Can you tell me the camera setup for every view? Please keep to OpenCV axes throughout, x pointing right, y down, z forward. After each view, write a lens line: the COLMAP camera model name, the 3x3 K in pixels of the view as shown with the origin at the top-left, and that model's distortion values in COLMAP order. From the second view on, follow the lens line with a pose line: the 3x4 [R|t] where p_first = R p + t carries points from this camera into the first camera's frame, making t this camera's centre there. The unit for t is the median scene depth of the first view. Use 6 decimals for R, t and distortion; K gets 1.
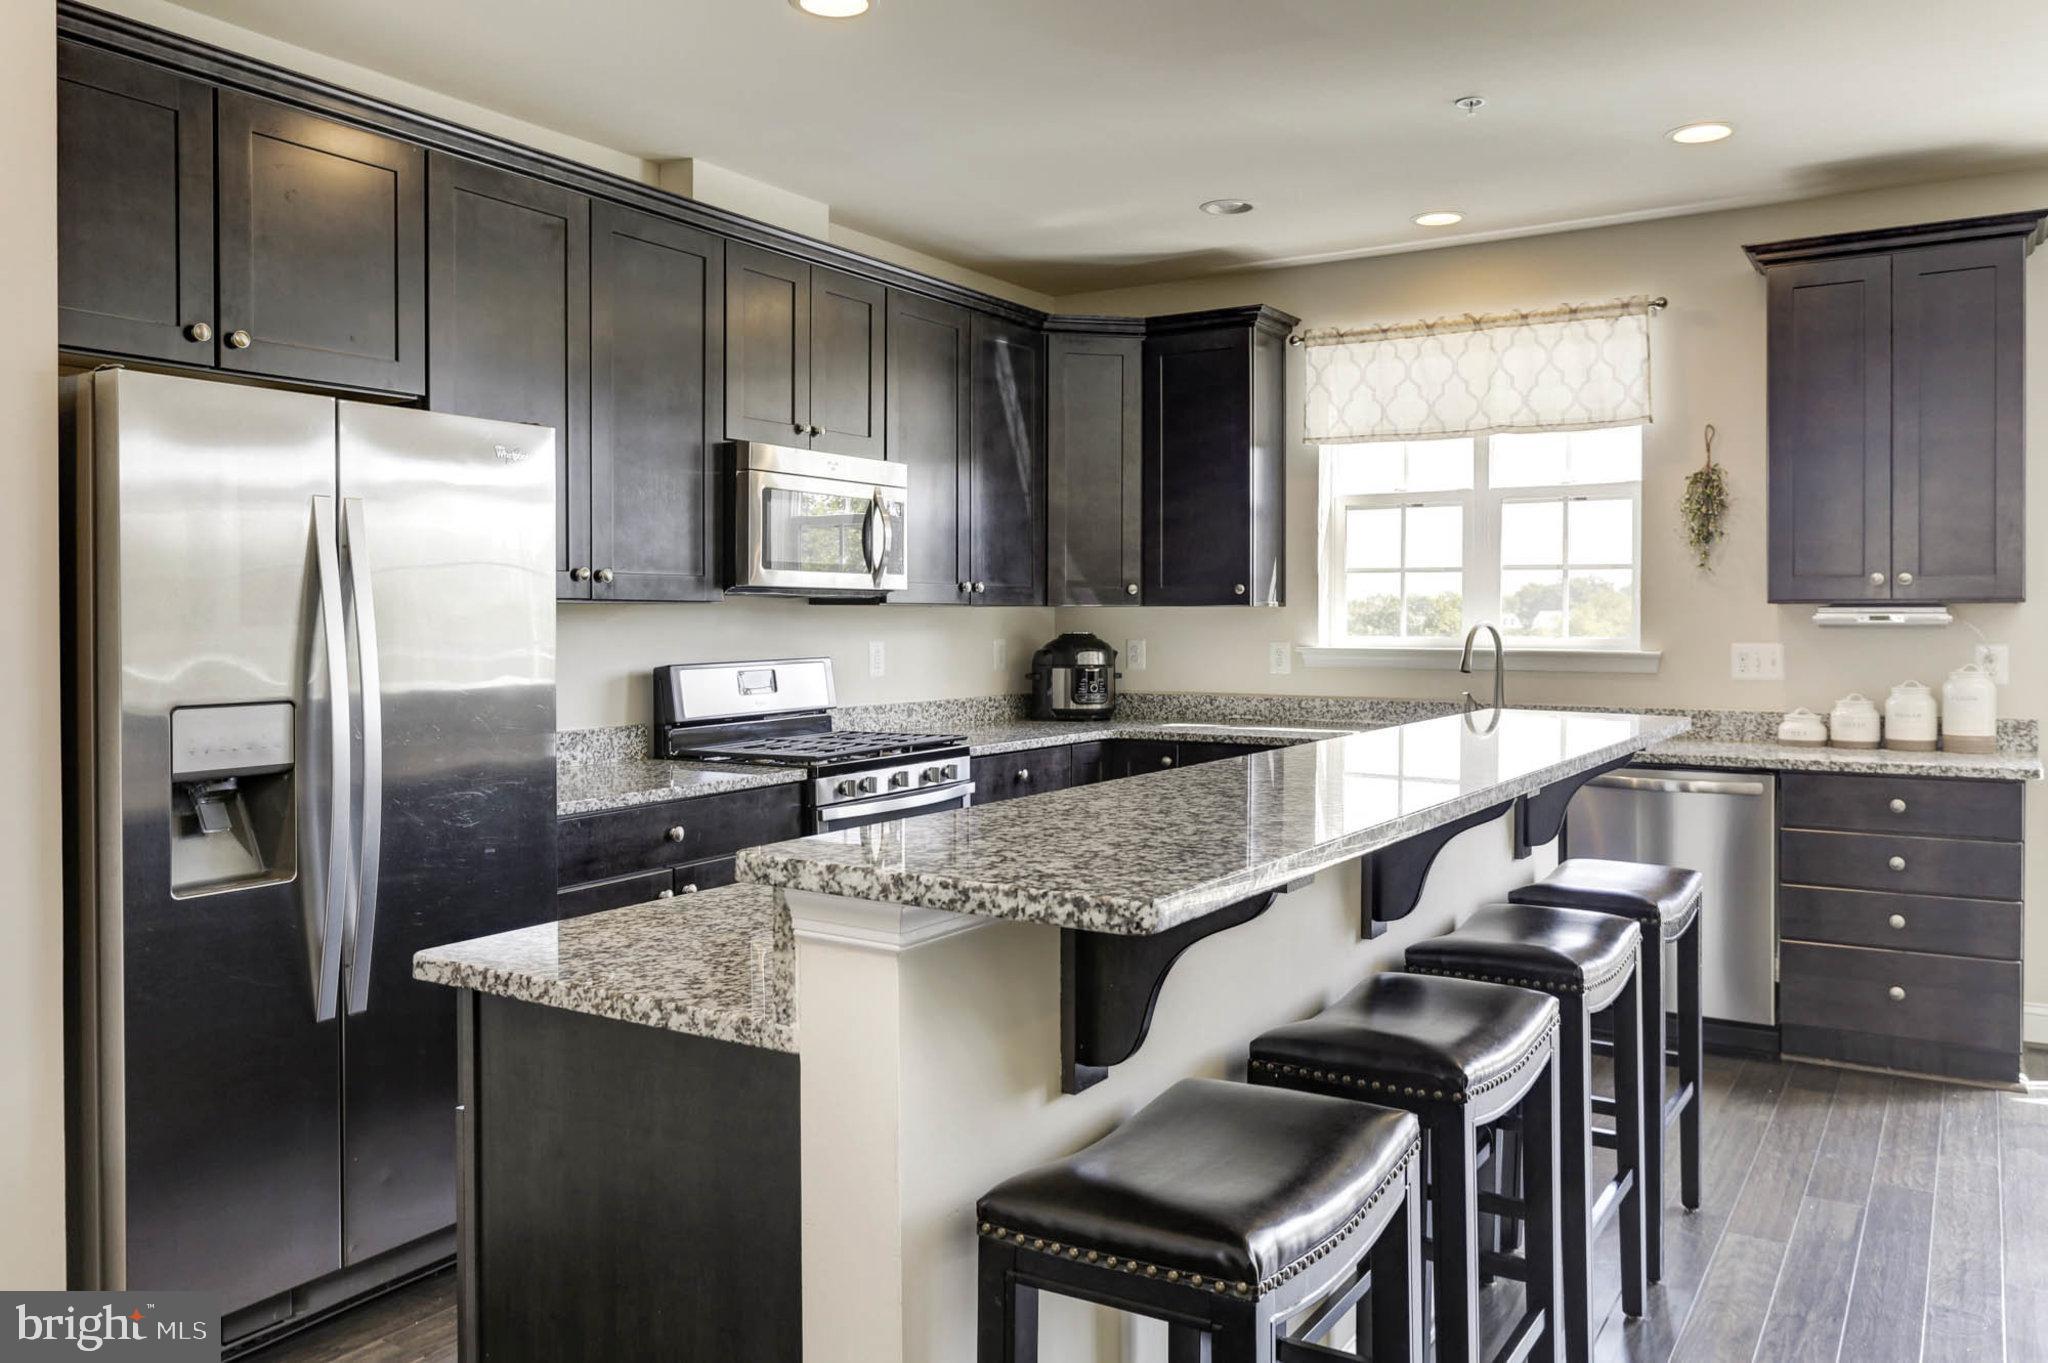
lens RADIAL K [[1508.3, 0, 1045.8], [0, 1508.3, 634.0], [0, 0, 1]] dist [0.002166, 0.003646]
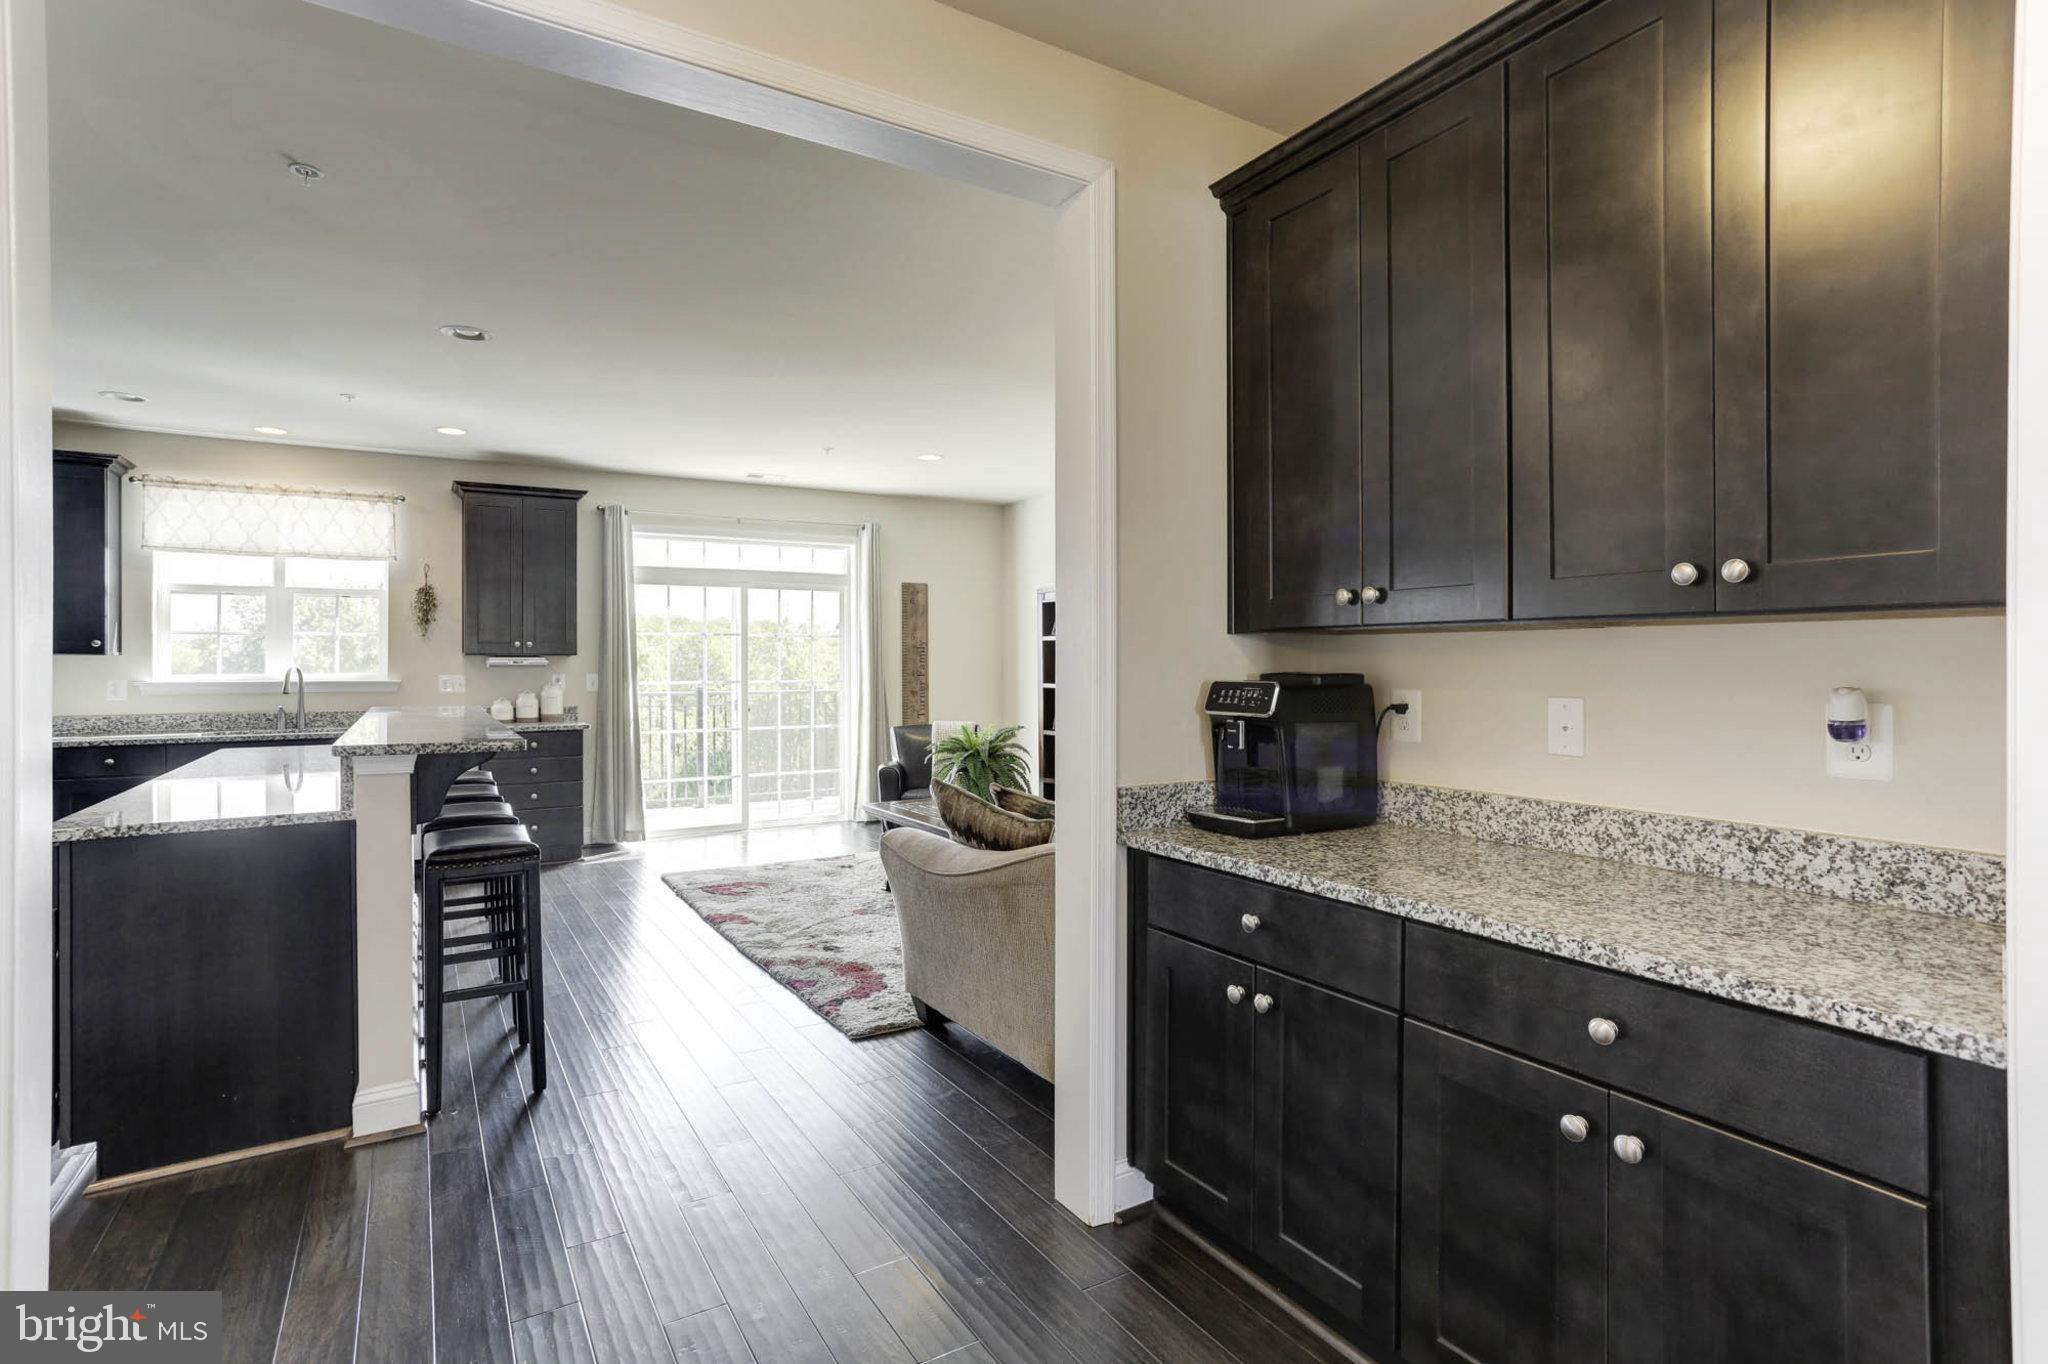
lens RADIAL K [[1002.9, 0, 1024.3], [0, 1002.9, 653.9], [0, 0, 1]] dist [-0.047330, 0.029292]
pose [[0.444217, 0.005404, 0.895903, -0.353248], [0.014957, 0.999798, -0.013447, 0.006573], [-0.895794, 0.019374, 0.444046, -0.252526]]
